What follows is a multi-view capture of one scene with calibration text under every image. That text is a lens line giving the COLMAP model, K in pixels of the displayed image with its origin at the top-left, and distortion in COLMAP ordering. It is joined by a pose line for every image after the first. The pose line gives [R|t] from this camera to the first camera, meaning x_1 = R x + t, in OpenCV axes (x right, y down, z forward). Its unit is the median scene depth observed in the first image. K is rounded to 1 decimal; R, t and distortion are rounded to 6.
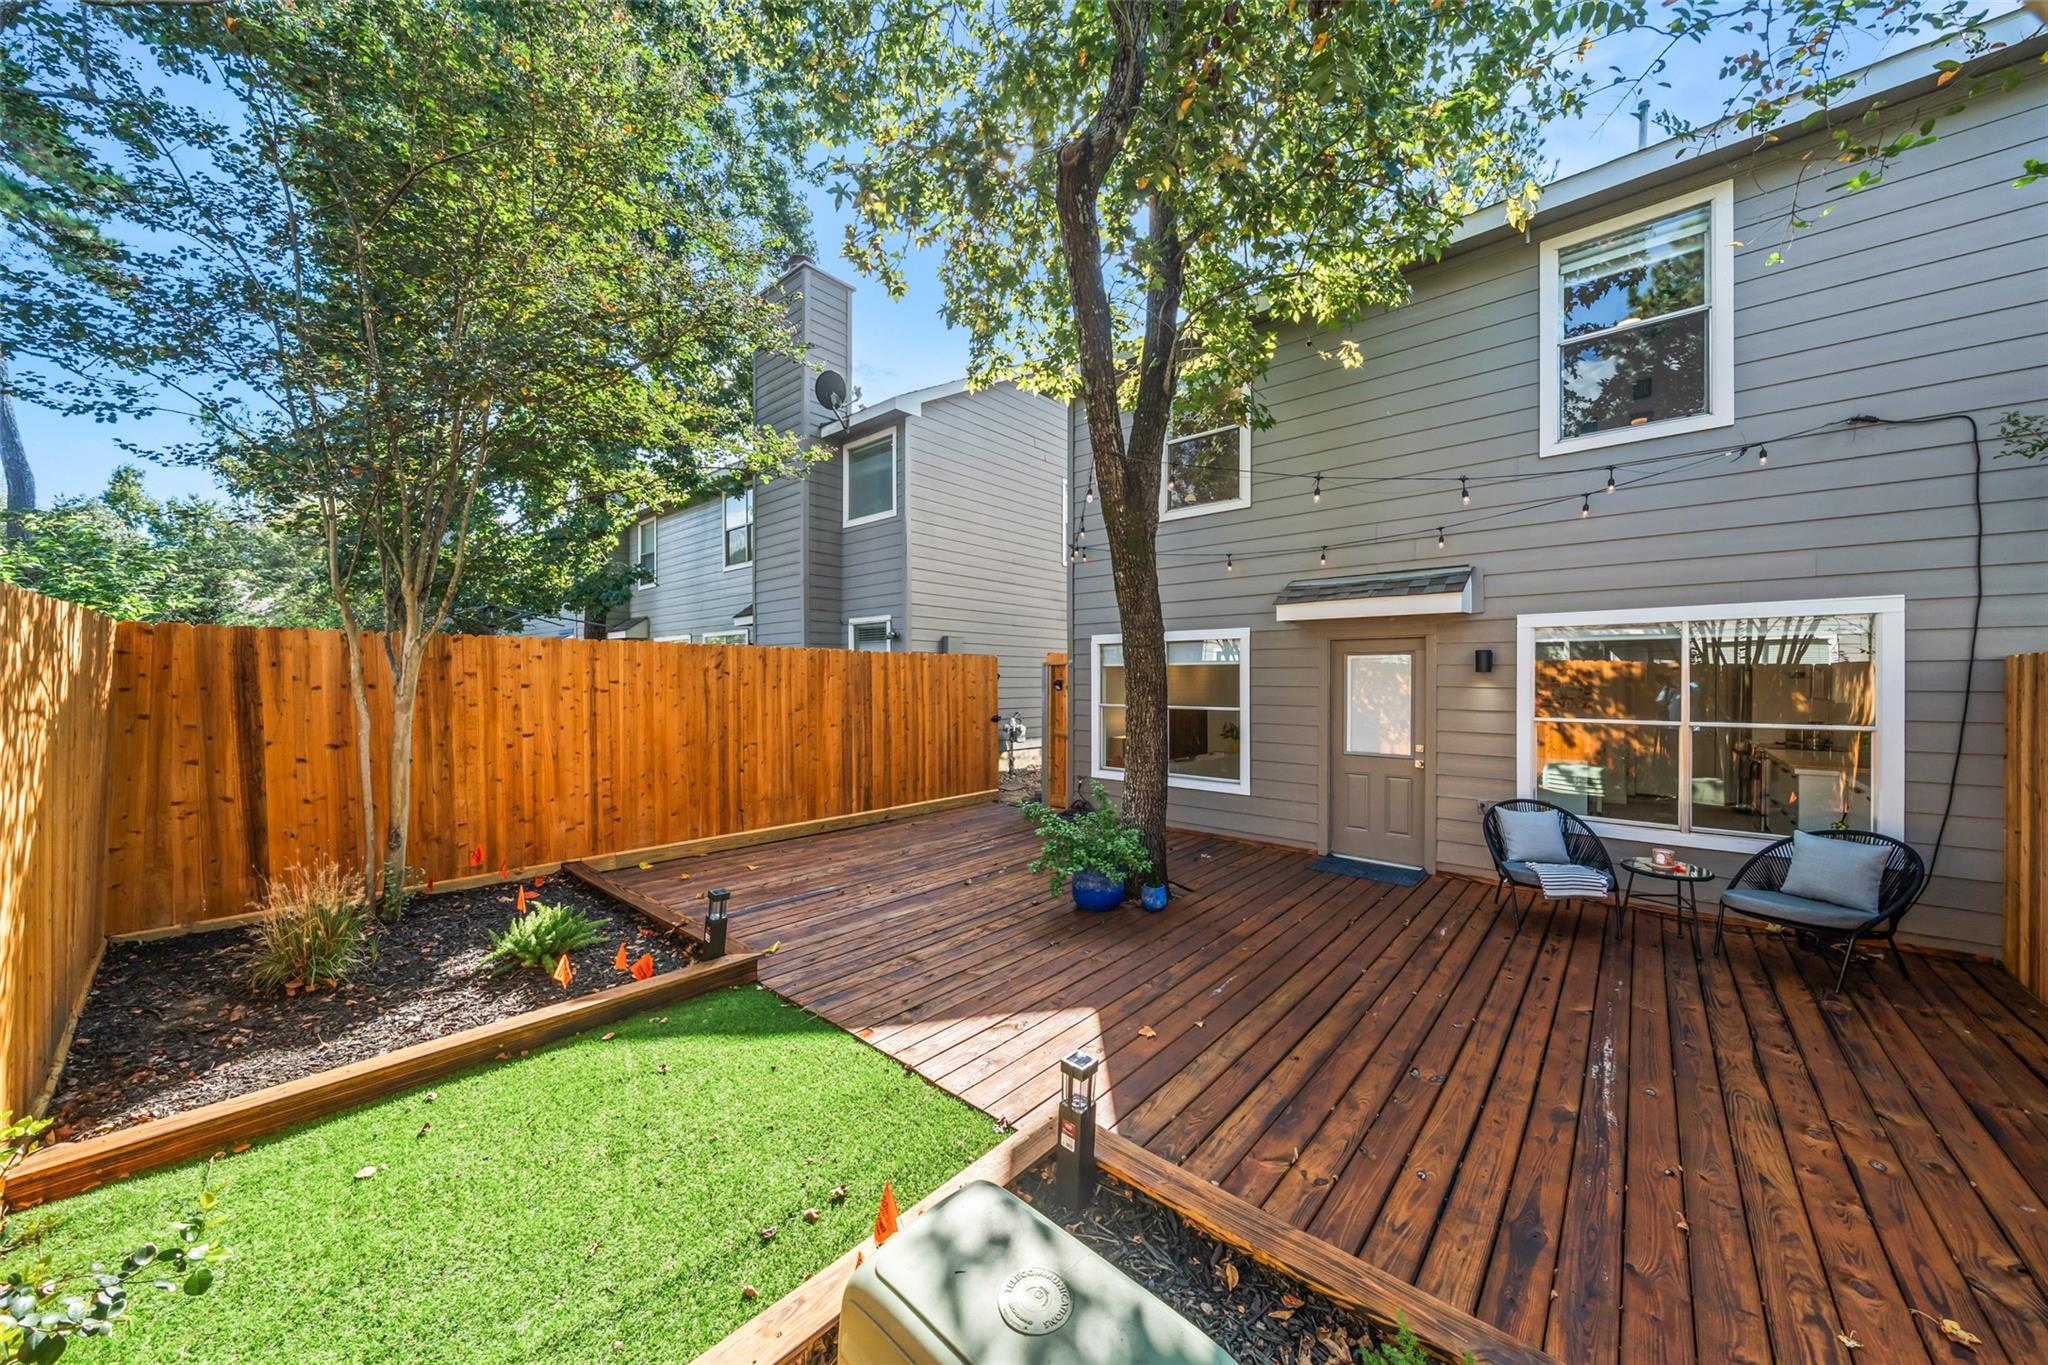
lens RADIAL K [[704.7, 0, 1029.1], [0, 704.7, 679.6], [0, 0, 1]] dist [-0.002720, -0.000214]
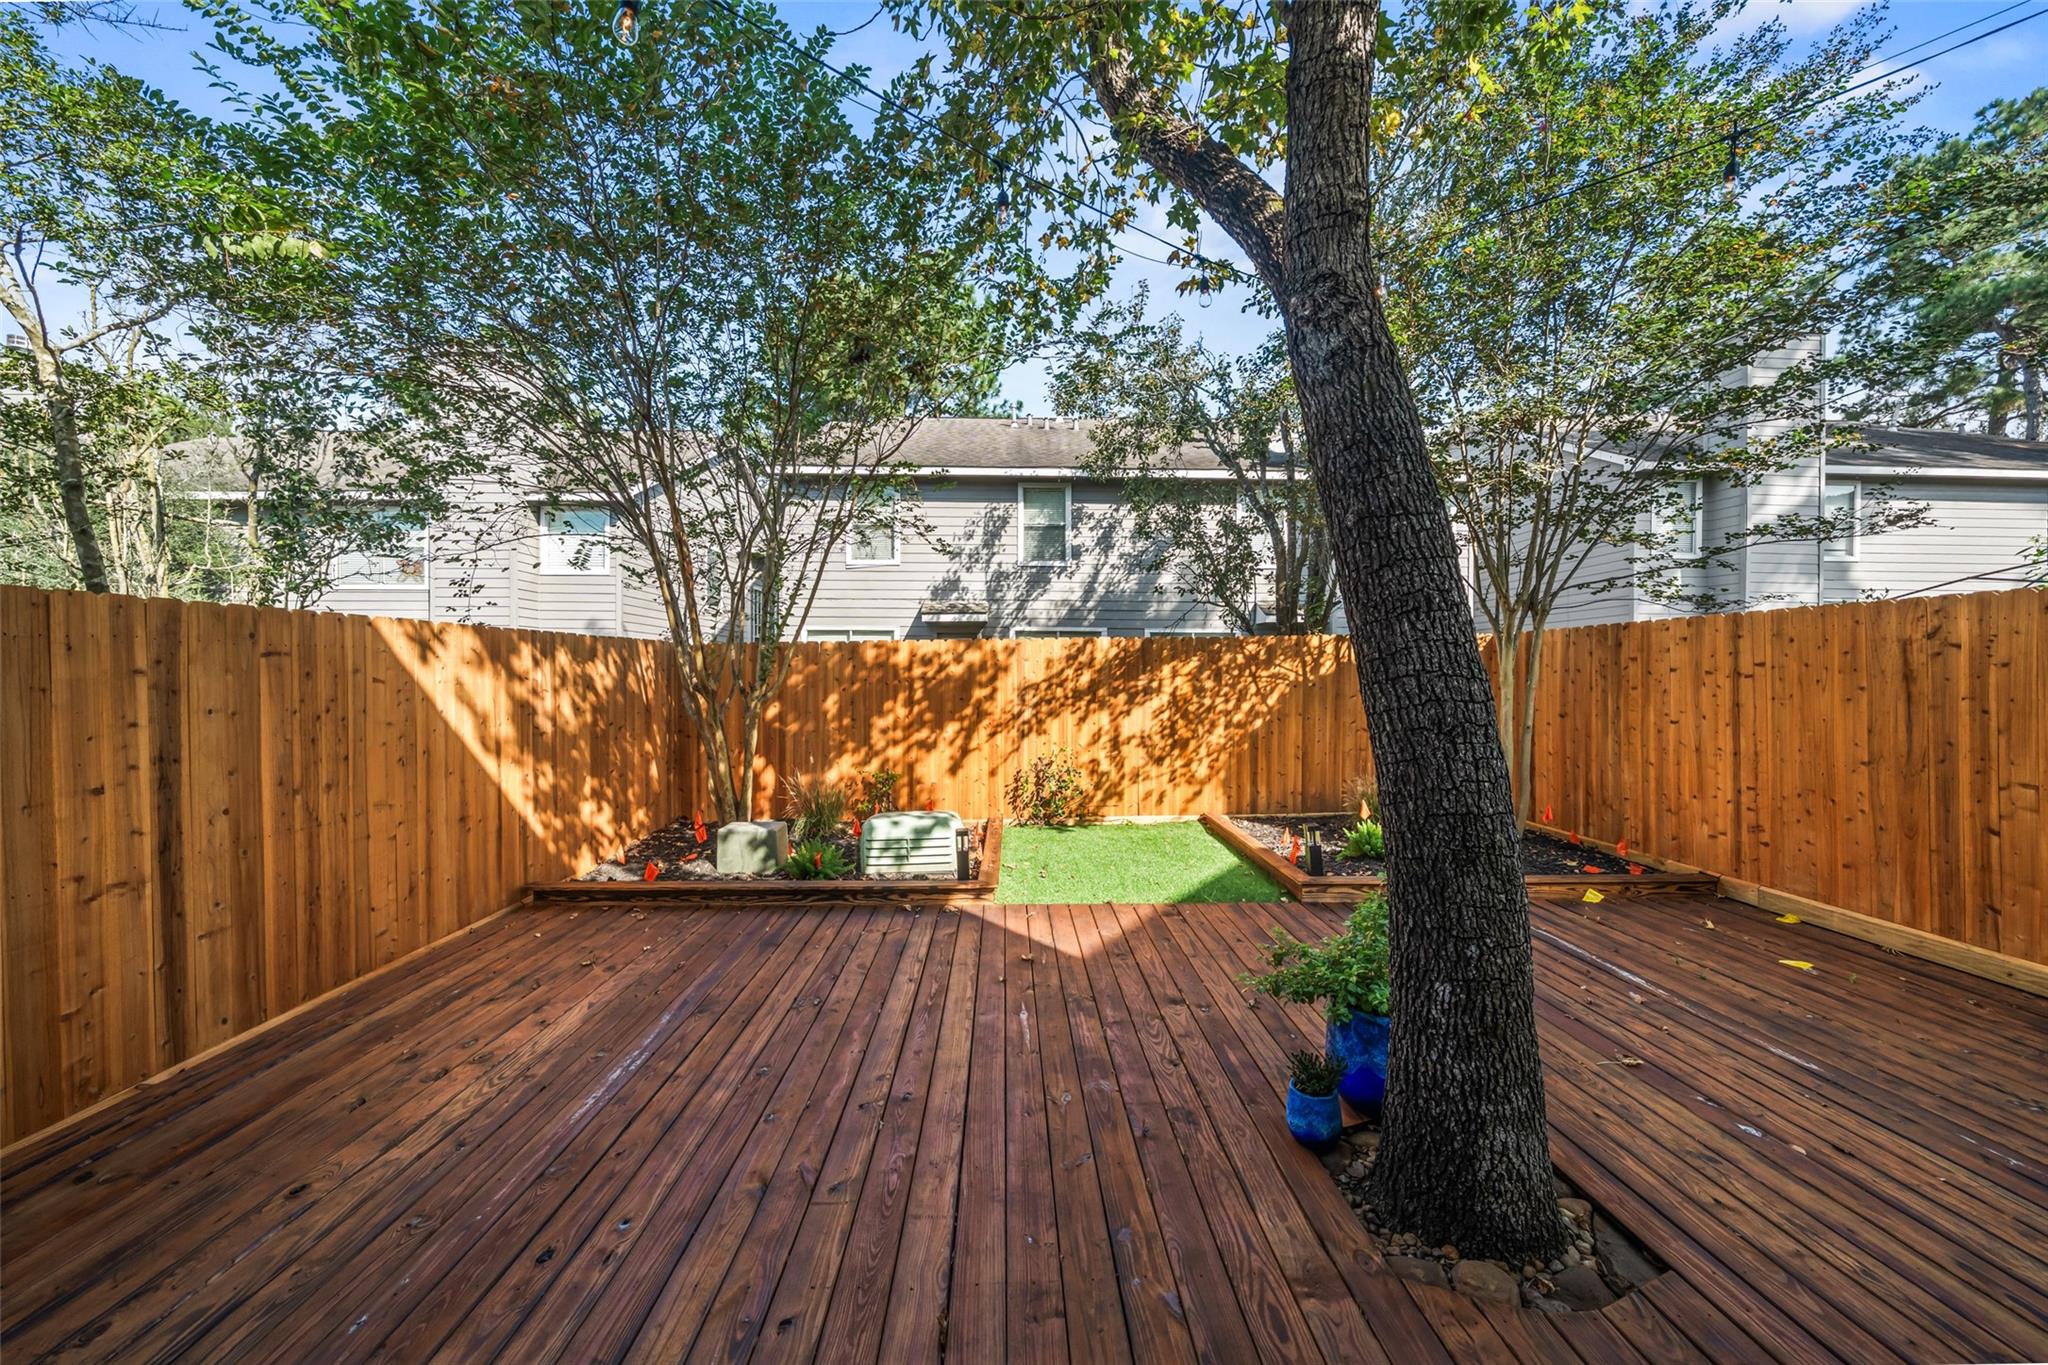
lens RADIAL K [[704.7, 0, 1022.0], [0, 704.7, 681.5], [0, 0, 1]] dist [-0.002720, -0.000214]
pose [[-0.731668, 0.001526, -0.681660, 0.543842], [-0.006862, 0.999930, 0.009604, 0.020152], [0.681627, 0.011704, -0.731606, 1.035745]]
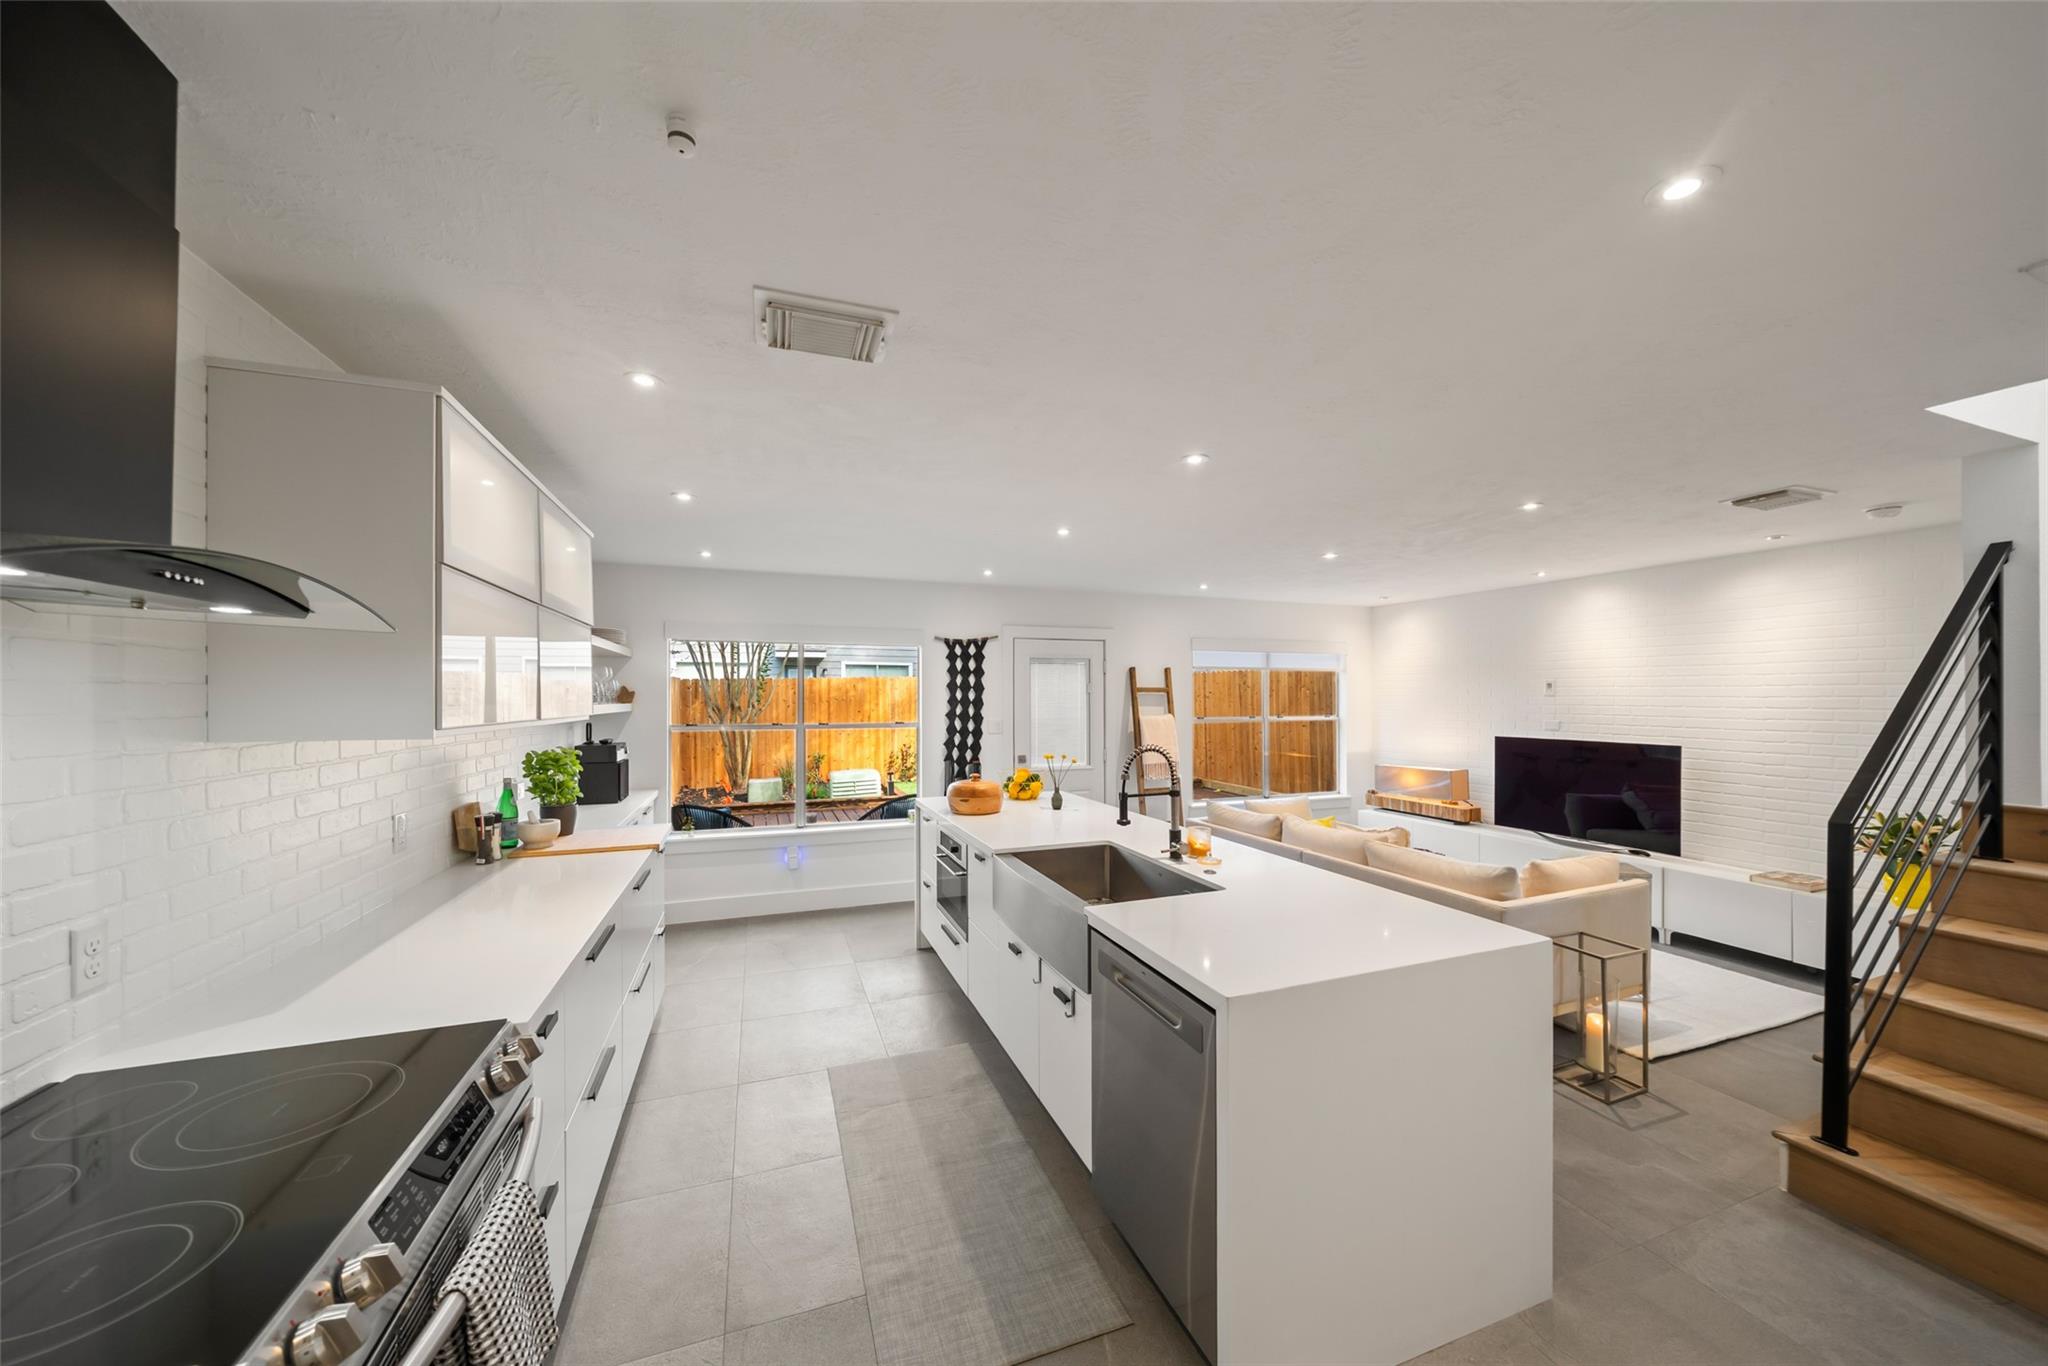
lens RADIAL K [[704.7, 0, 1018.1], [0, 704.7, 697.7], [0, 0, 1]] dist [-0.002720, -0.000214]
pose [[-0.473657, -0.008909, -0.880664, 1.429774], [-0.008370, 0.999949, -0.005614, 0.033686], [0.880669, 0.004712, -0.473708, 1.492308]]
